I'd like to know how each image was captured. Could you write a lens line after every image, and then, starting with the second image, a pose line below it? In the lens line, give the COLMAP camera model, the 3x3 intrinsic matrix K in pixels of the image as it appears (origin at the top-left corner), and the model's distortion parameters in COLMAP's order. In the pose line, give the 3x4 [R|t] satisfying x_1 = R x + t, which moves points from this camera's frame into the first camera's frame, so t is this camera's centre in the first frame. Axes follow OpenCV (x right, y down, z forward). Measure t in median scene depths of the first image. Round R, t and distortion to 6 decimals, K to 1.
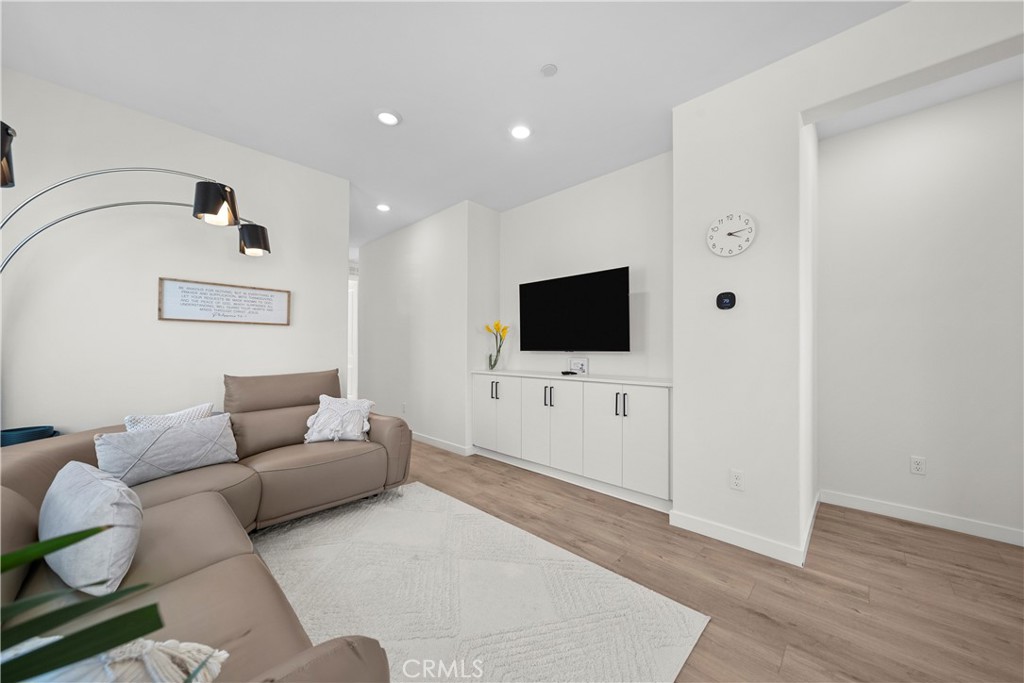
lens RADIAL K [[361.4, 0, 517.0], [0, 361.4, 347.8], [0, 0, 1]] dist [-0.000421, -0.001172]
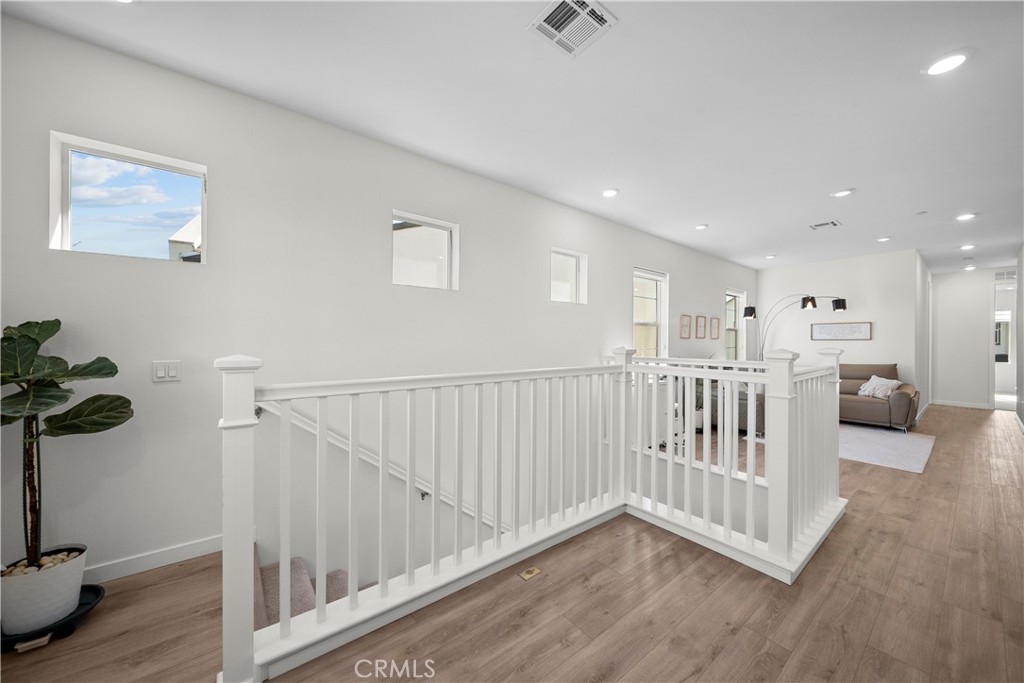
lens RADIAL K [[361.4, 0, 517.0], [0, 361.4, 347.8], [0, 0, 1]] dist [-0.000421, -0.001172]
pose [[-0.154481, 0.007560, -0.987967, 1.844665], [-0.004312, 0.999956, 0.008326, -0.031063], [0.987986, 0.005546, -0.154441, -0.677294]]
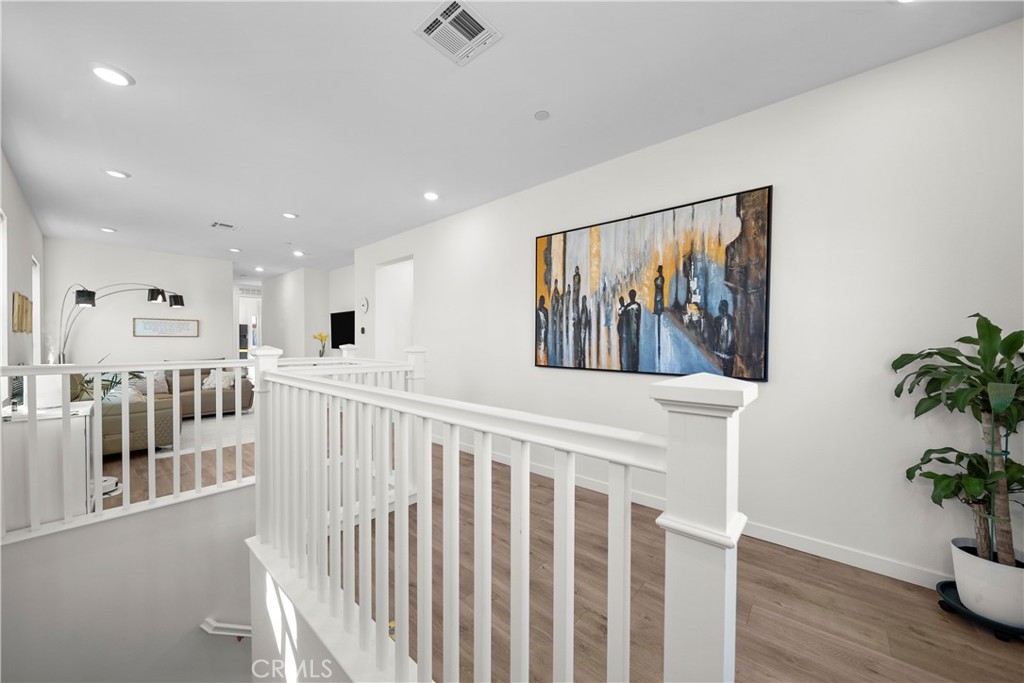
lens RADIAL K [[361.4, 0, 517.0], [0, 361.4, 347.8], [0, 0, 1]] dist [-0.000421, -0.001172]
pose [[0.998381, -0.005055, 0.056661, 1.256419], [0.004255, 0.999889, 0.014247, -0.025628], [-0.056726, -0.013983, 0.998292, -1.368517]]
